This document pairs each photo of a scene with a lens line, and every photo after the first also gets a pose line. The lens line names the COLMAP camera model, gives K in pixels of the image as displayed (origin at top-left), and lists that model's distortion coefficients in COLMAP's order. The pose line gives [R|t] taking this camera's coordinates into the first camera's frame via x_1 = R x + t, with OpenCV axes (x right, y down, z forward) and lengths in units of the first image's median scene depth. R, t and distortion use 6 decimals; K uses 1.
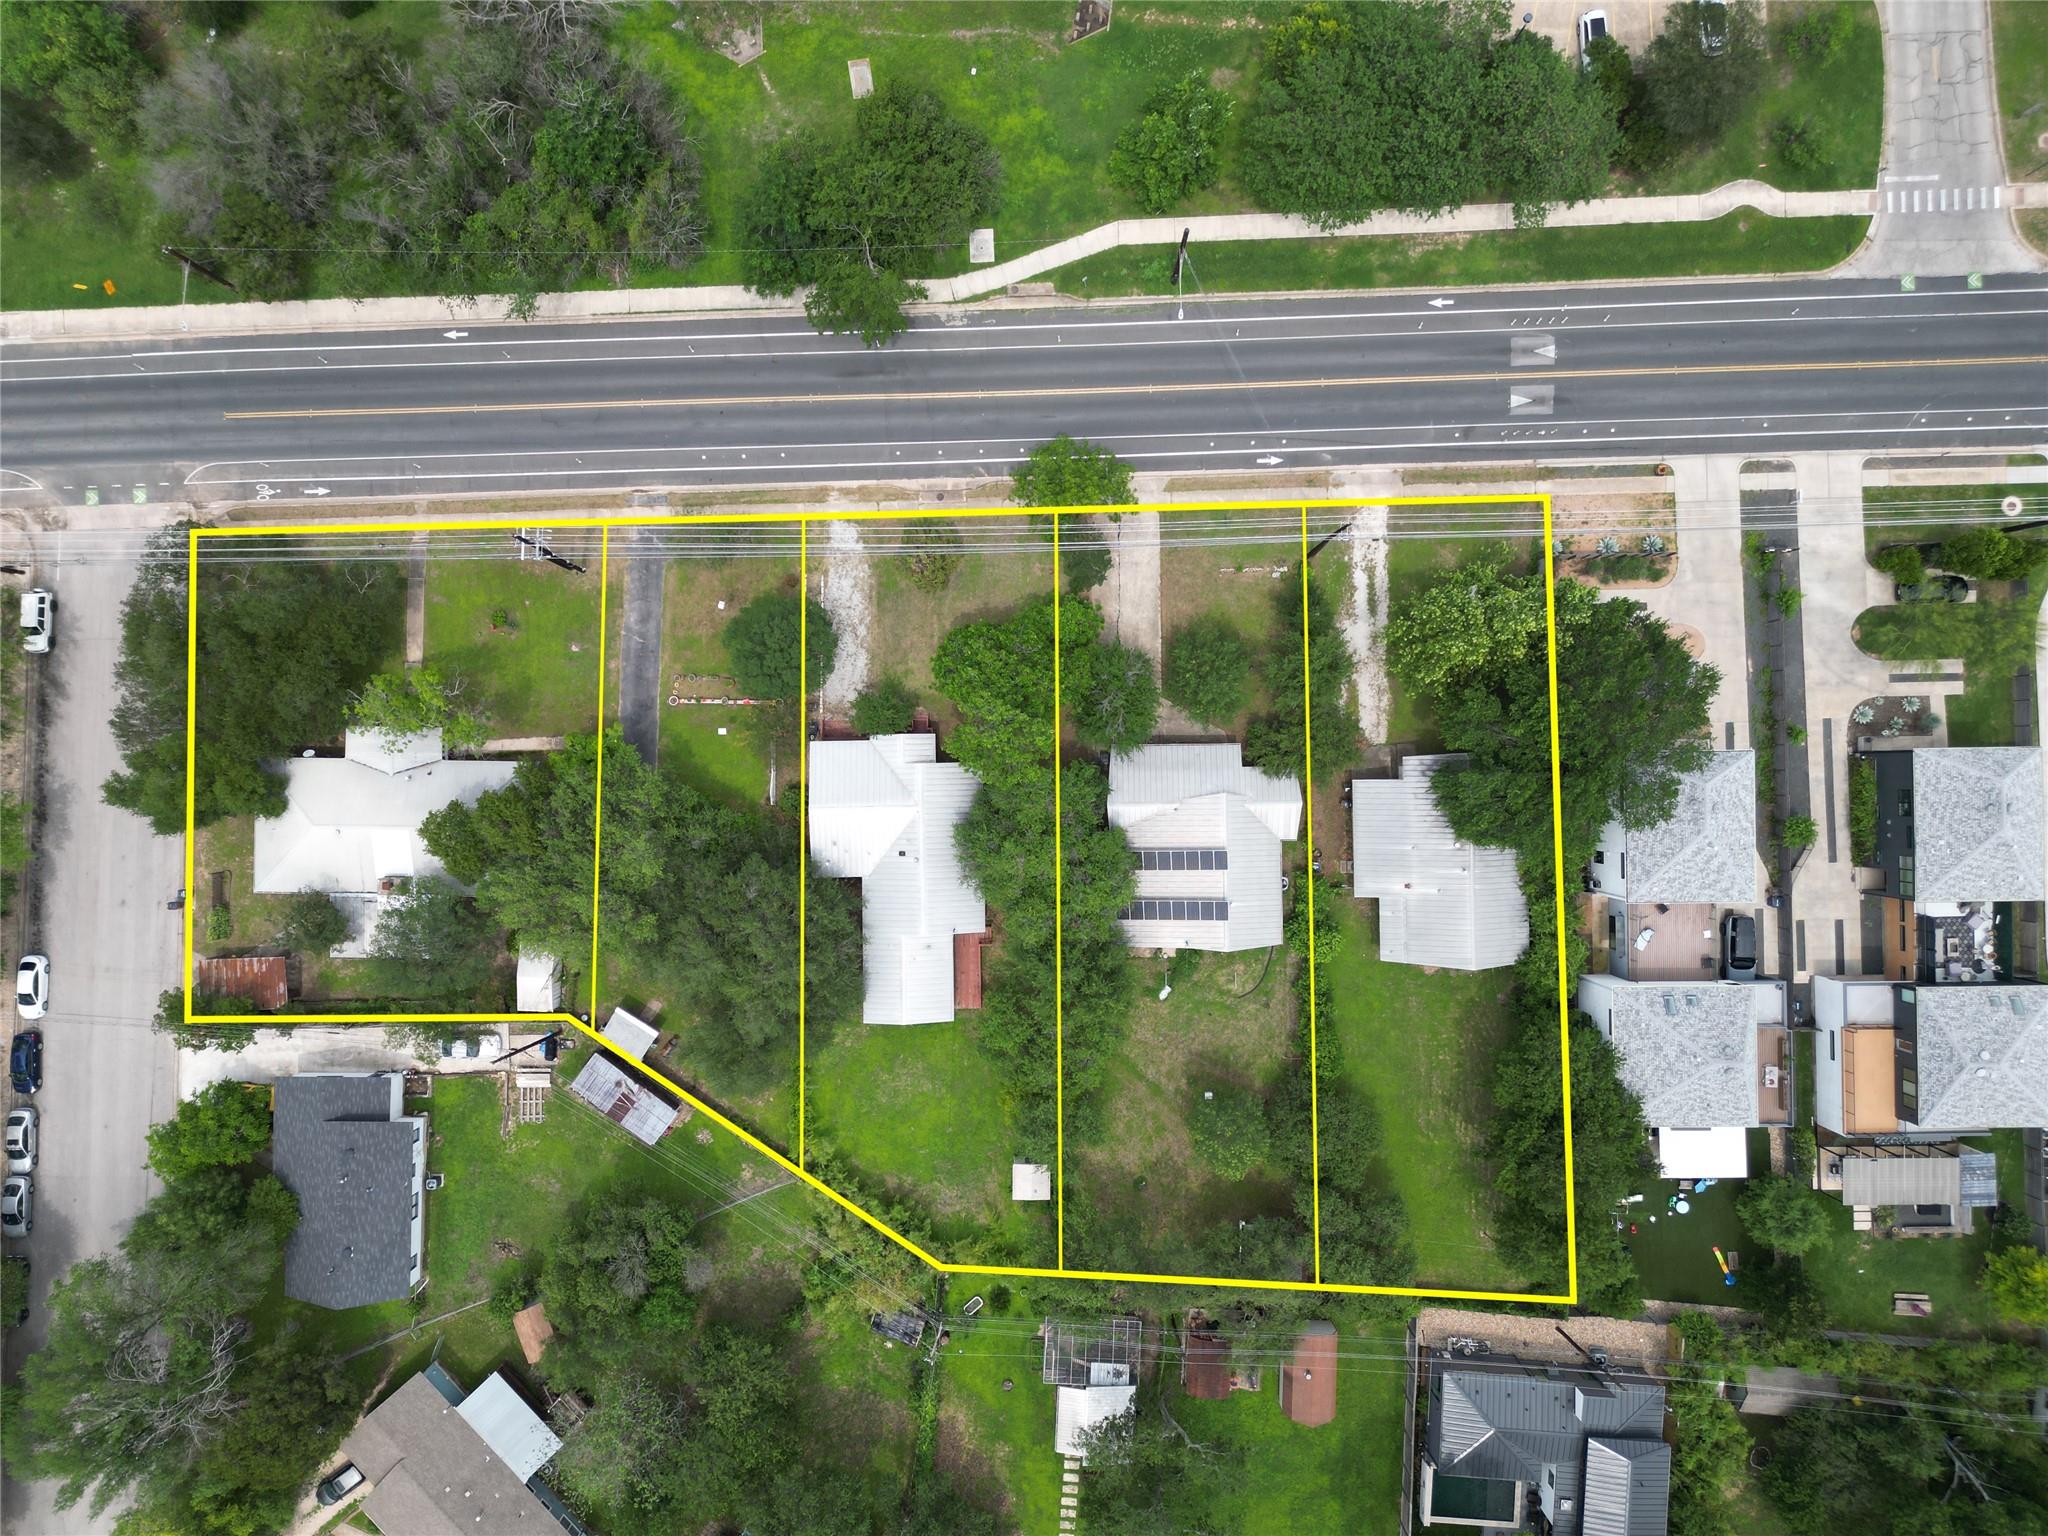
lens RADIAL K [[1424.1, 0, 1018.5], [0, 1424.1, 765.8], [0, 0, 1]] dist [0.080250, -0.082134]
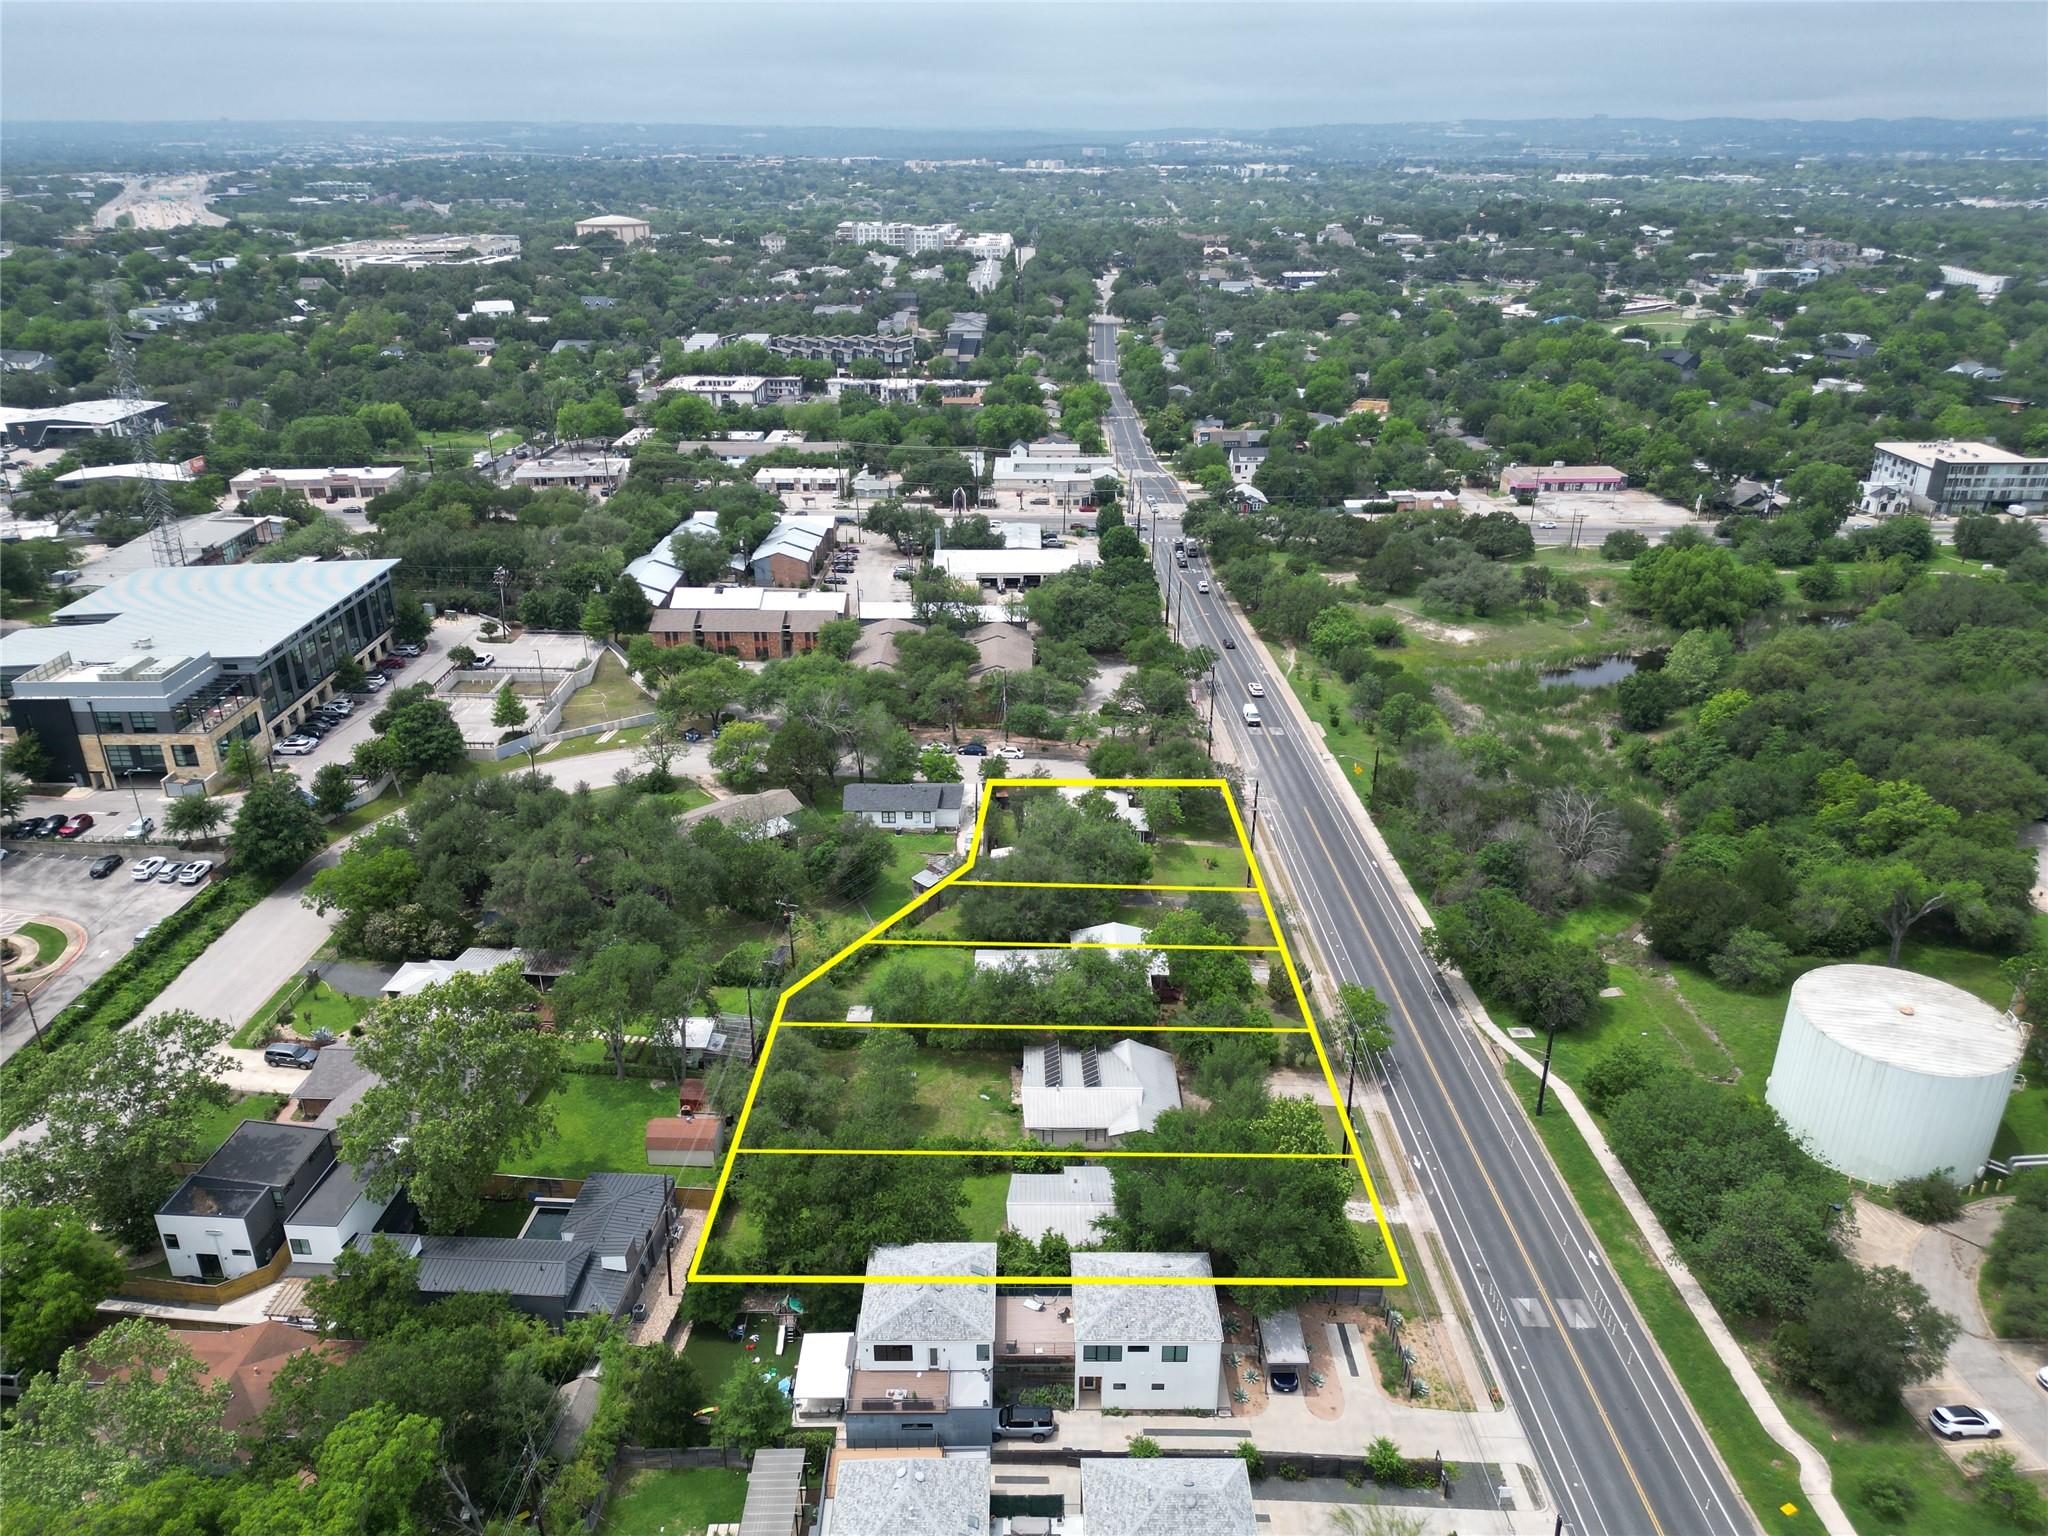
lens RADIAL K [[1424.1, 0, 1018.5], [0, 1424.1, 765.8], [0, 0, 1]] dist [0.080250, -0.082134]
pose [[-0.014546, 0.405290, -0.914073, 1.184845], [-0.999892, -0.007814, 0.012447, 0.116054], [-0.002098, 0.914155, 0.405360, 0.196558]]
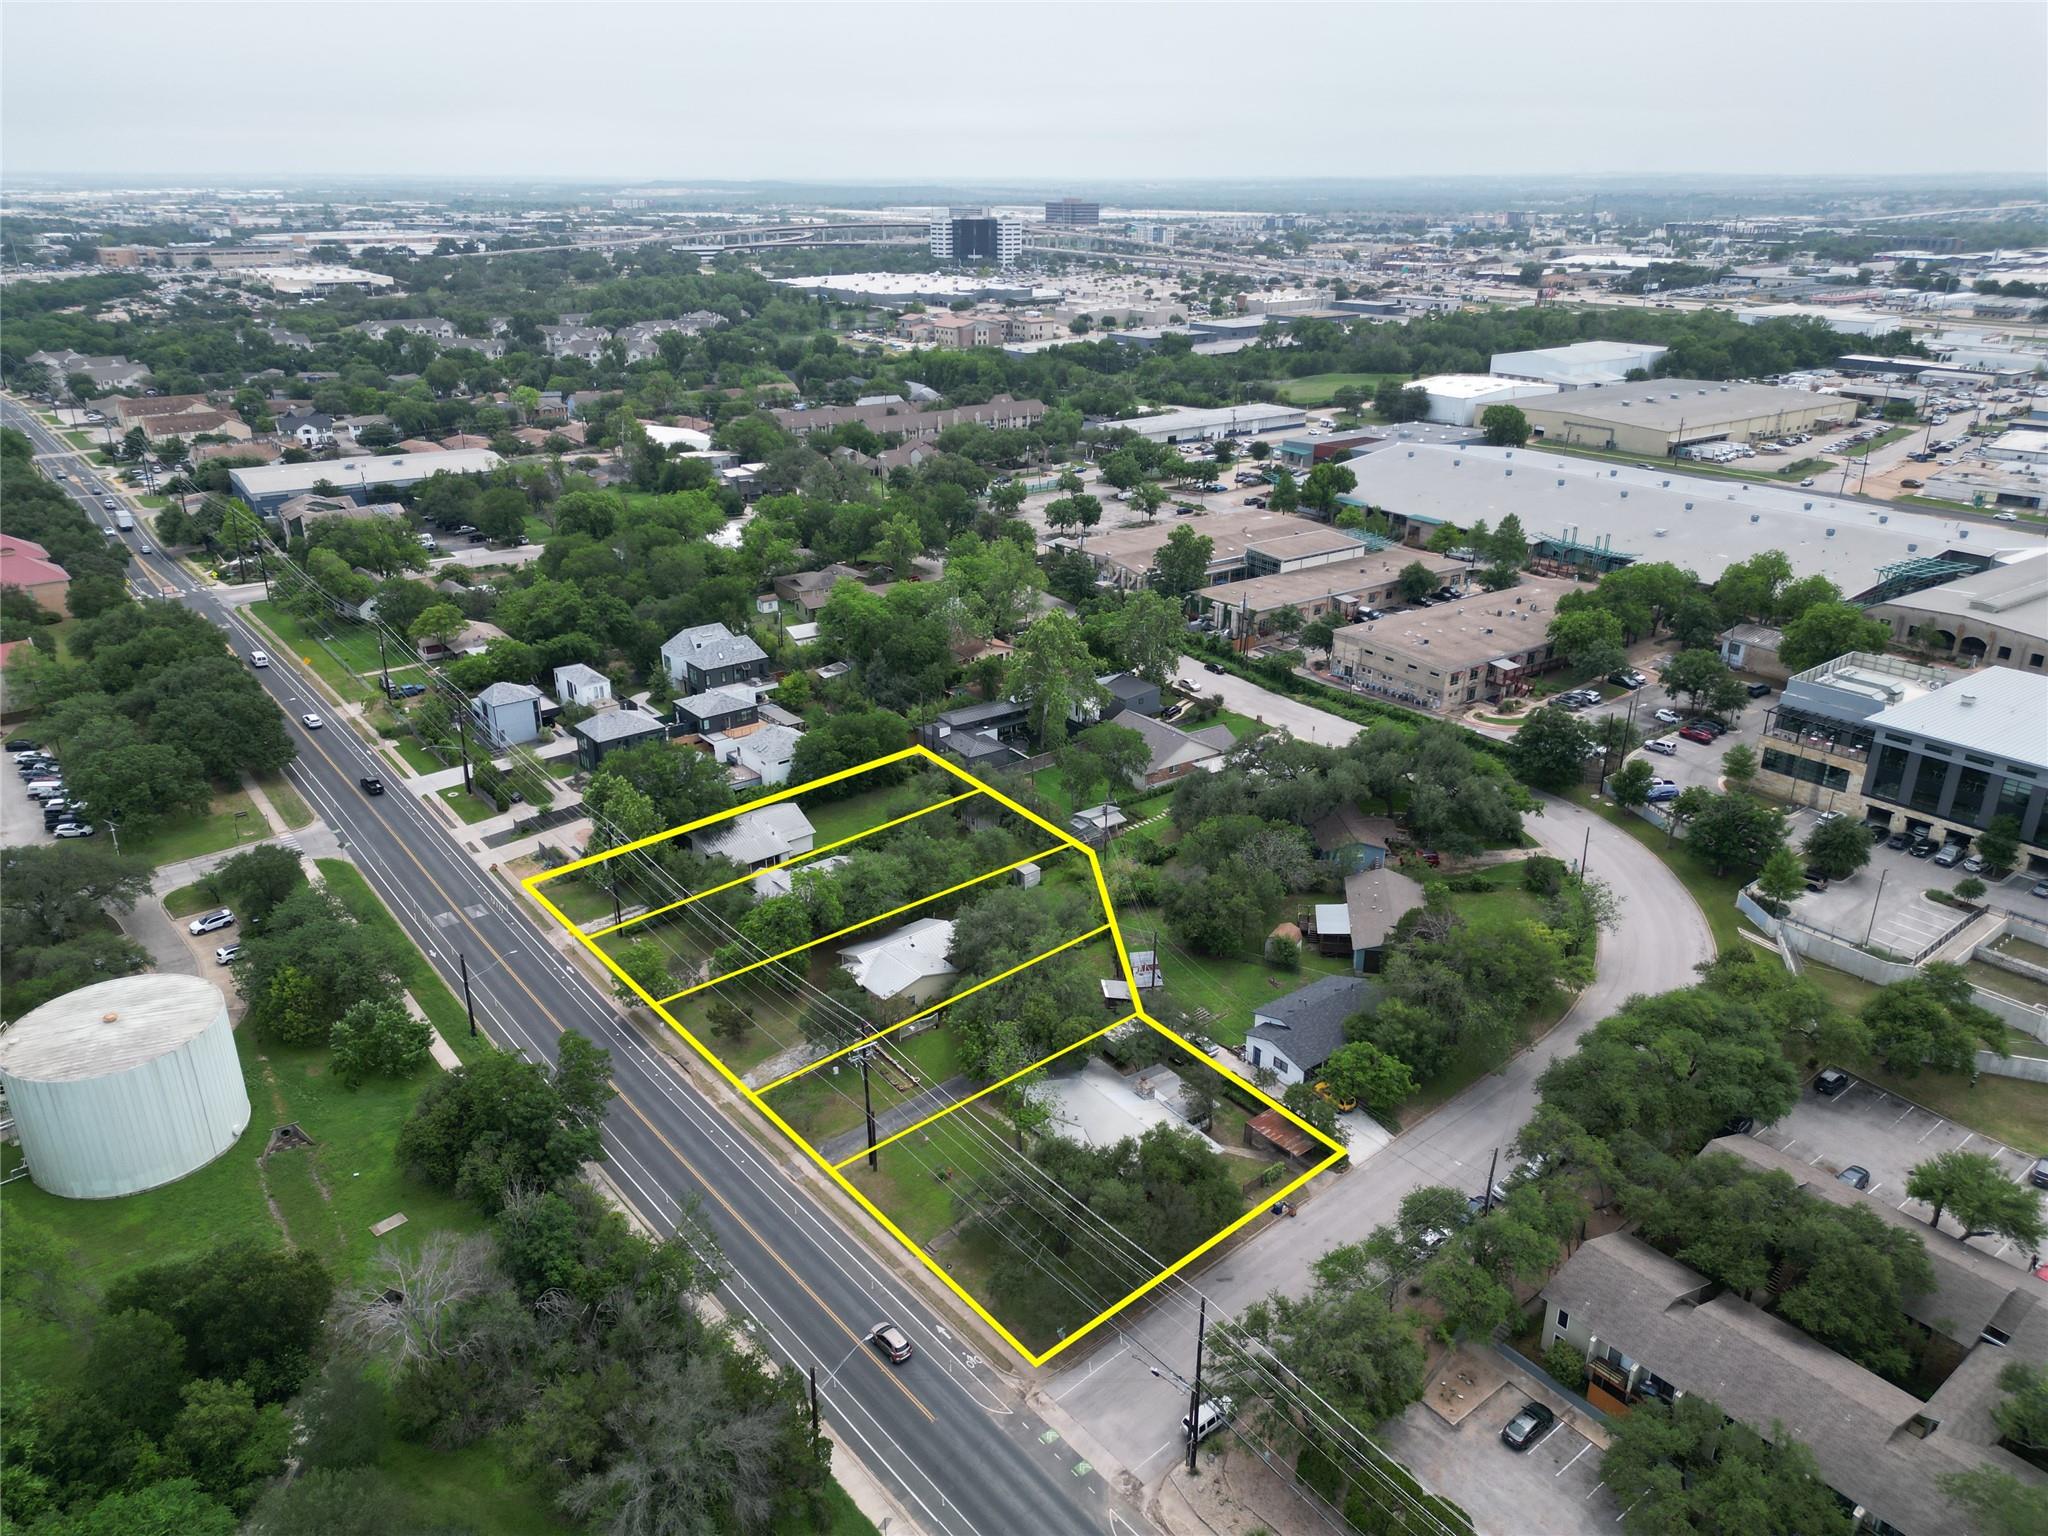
lens RADIAL K [[1424.1, 0, 1018.5], [0, 1424.1, 765.8], [0, 0, 1]] dist [0.080250, -0.082134]
pose [[-0.614923, -0.295893, 0.730970, -1.206763], [0.788575, -0.235815, 0.567927, -0.669906], [0.004328, 0.925656, 0.378342, 0.218255]]
